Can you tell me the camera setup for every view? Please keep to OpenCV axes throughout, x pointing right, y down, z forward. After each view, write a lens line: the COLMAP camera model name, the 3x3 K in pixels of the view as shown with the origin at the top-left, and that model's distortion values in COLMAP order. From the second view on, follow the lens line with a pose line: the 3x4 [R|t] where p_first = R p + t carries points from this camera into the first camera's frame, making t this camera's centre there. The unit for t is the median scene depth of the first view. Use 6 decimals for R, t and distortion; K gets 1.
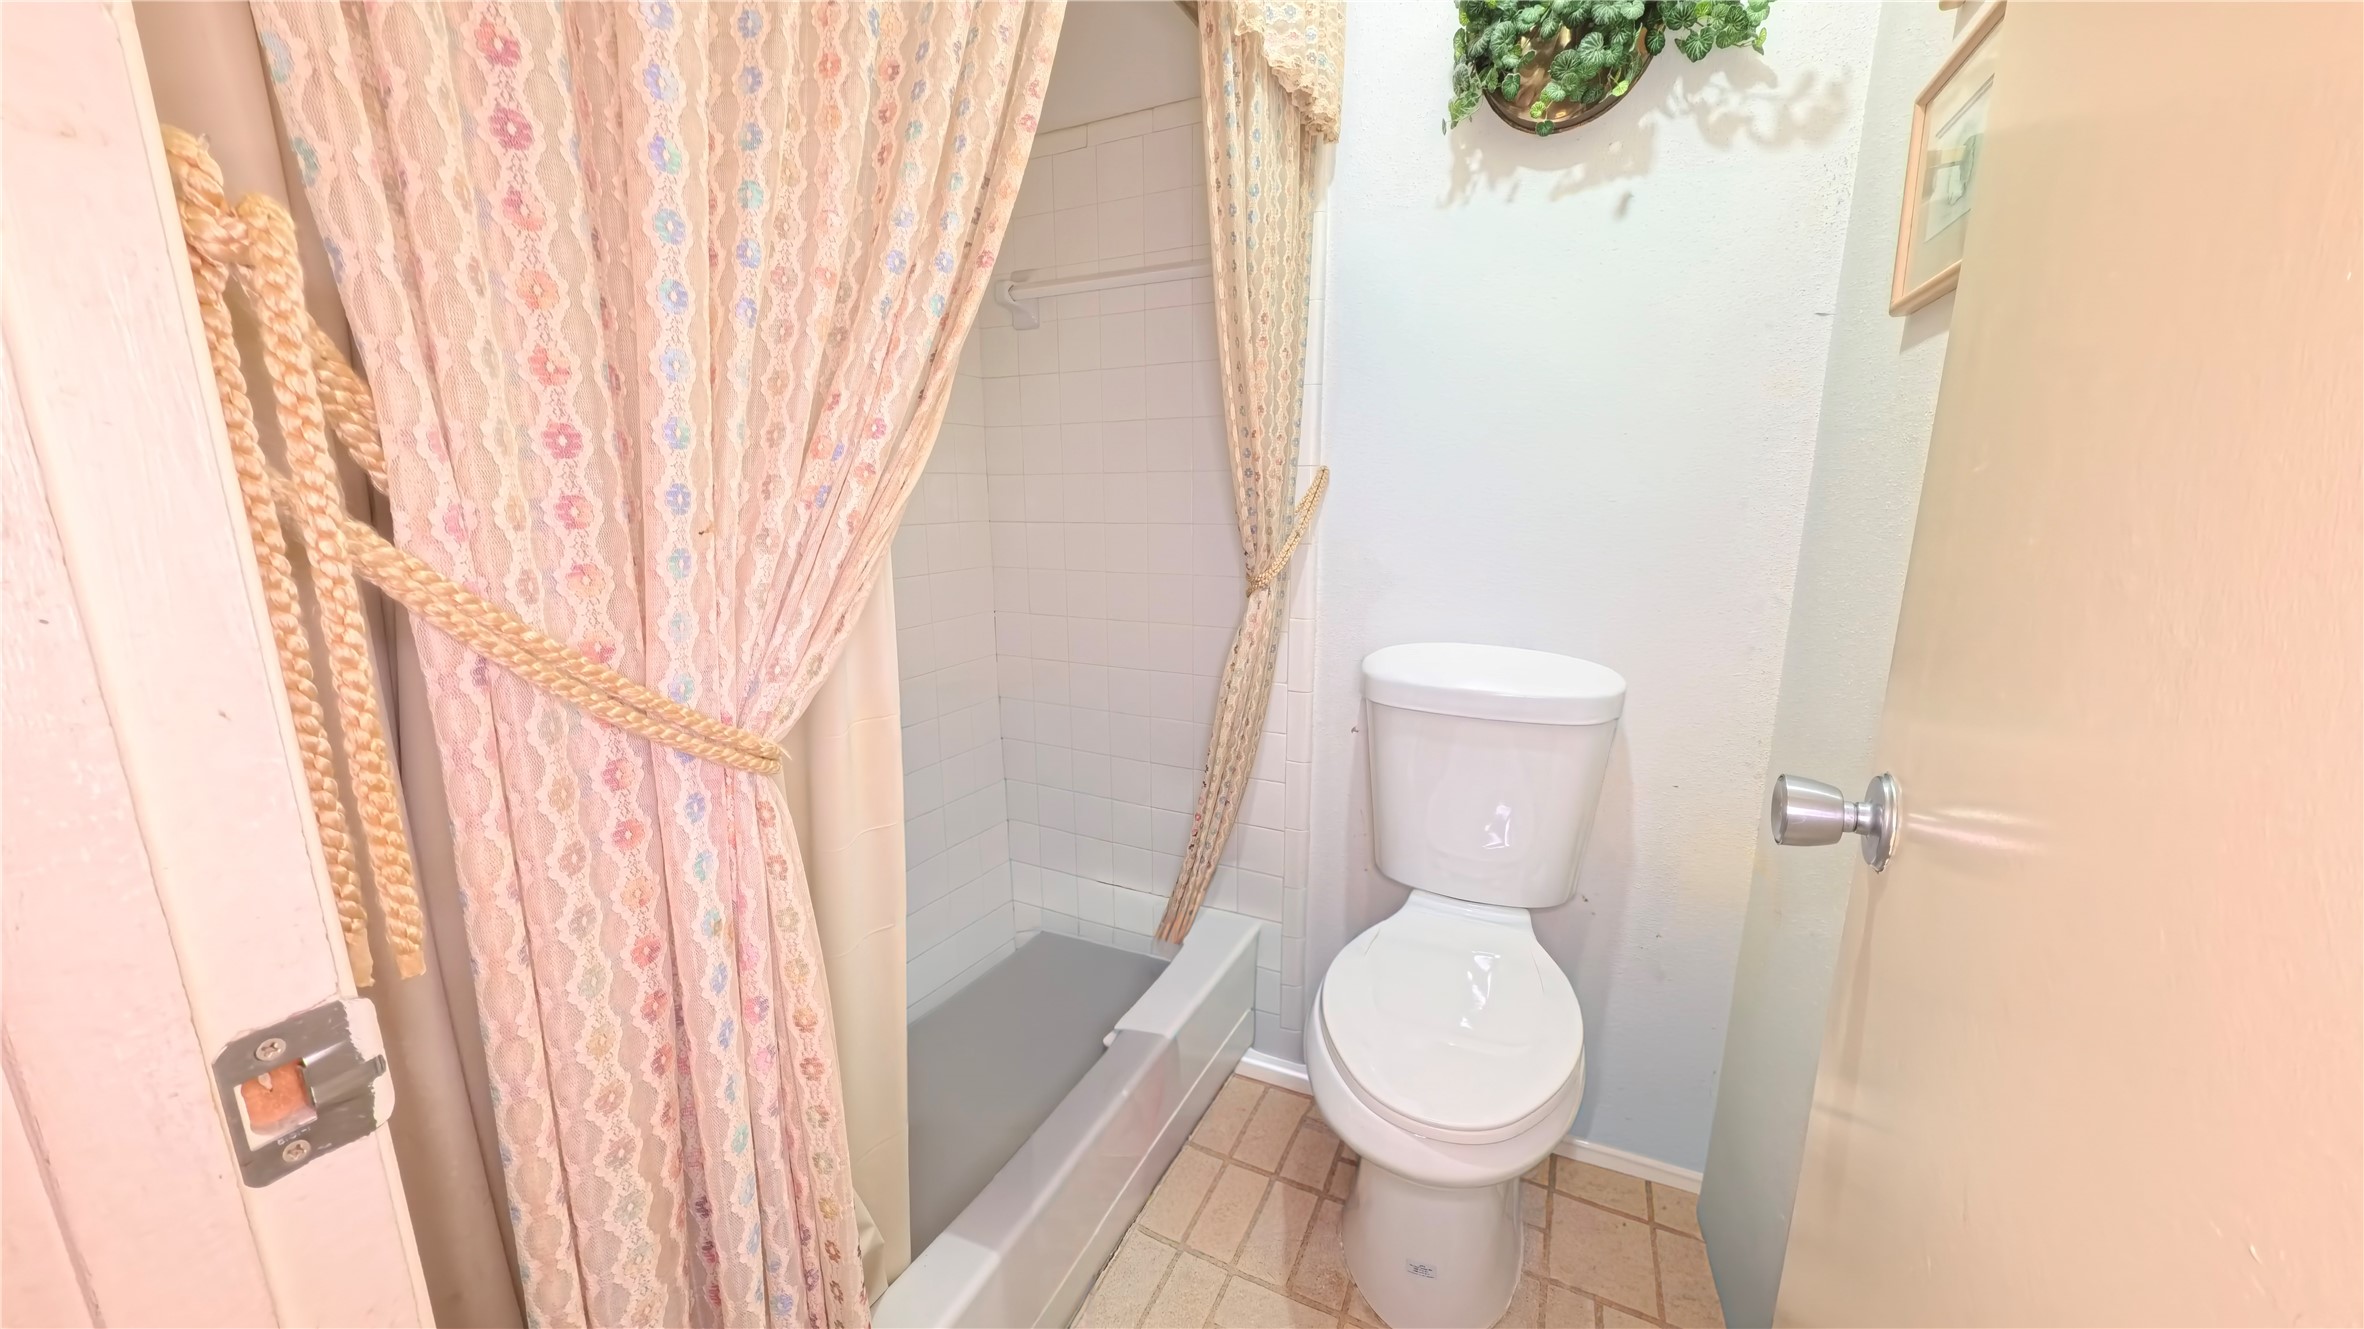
lens RADIAL K [[813.9, 0, 1182.0], [0, 813.9, 664.5], [0, 0, 1]] dist [-0.005094, -0.000211]
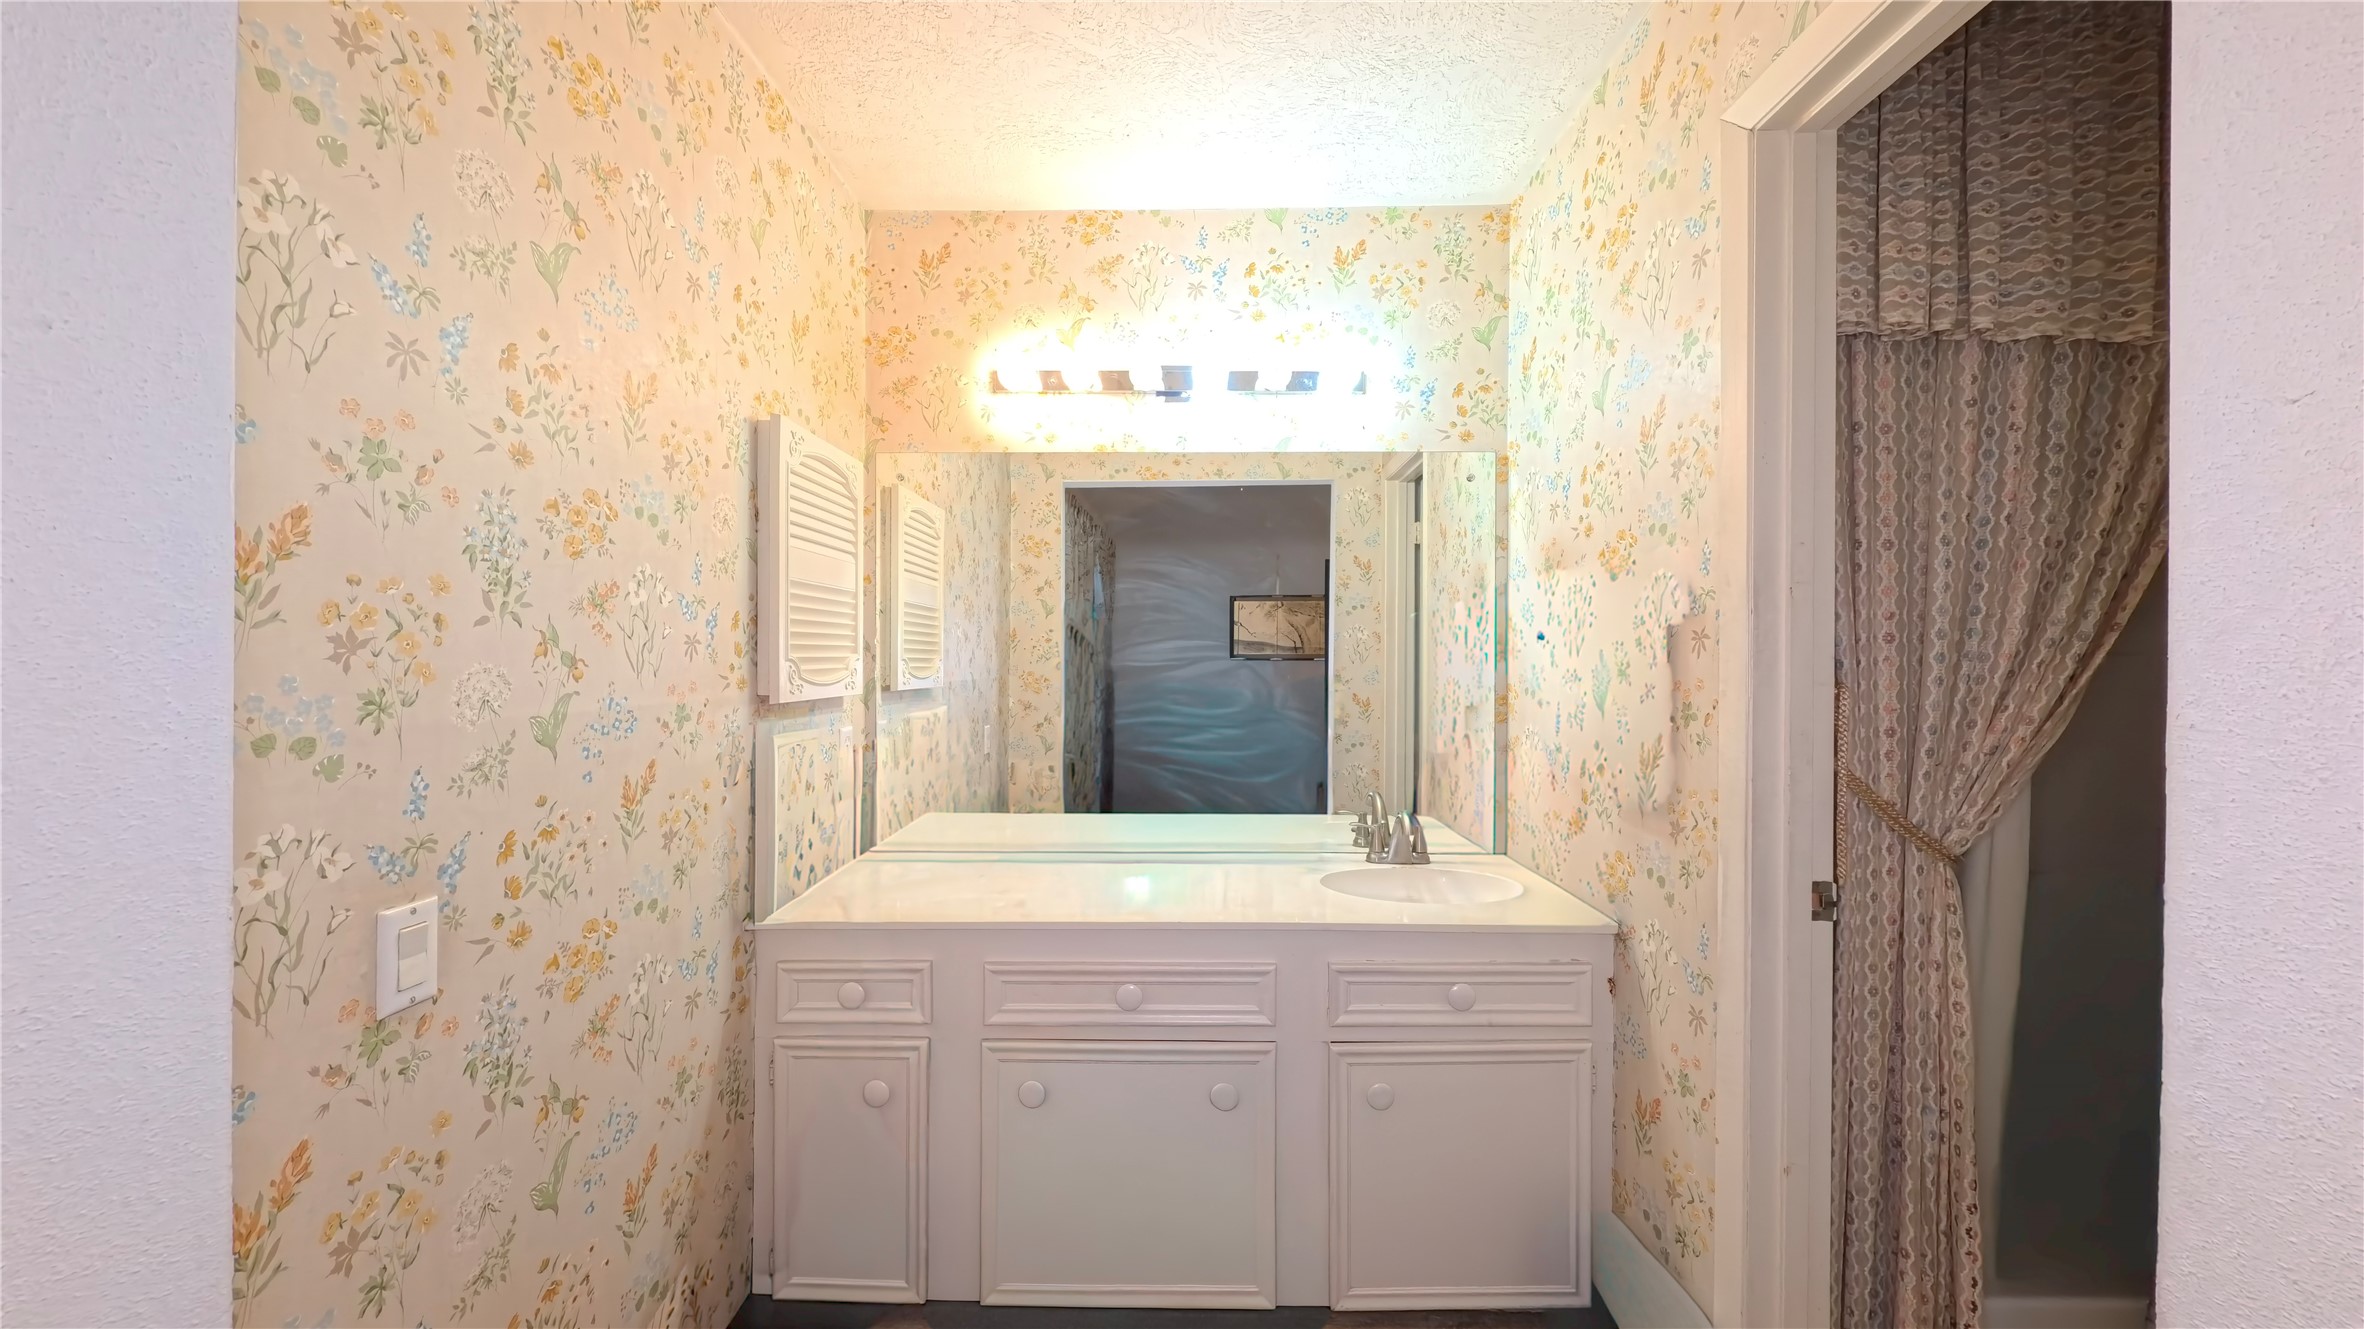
lens RADIAL K [[872.4, 0, 1182.0], [0, 872.4, 664.5], [0, 0, 1]] dist [0.000663, -0.002297]
pose [[0.411508, 0.010210, -0.911349, 0.826619], [-0.172938, 0.982646, -0.067079, 0.107630], [0.894848, 0.185210, 0.406133, -2.028741]]
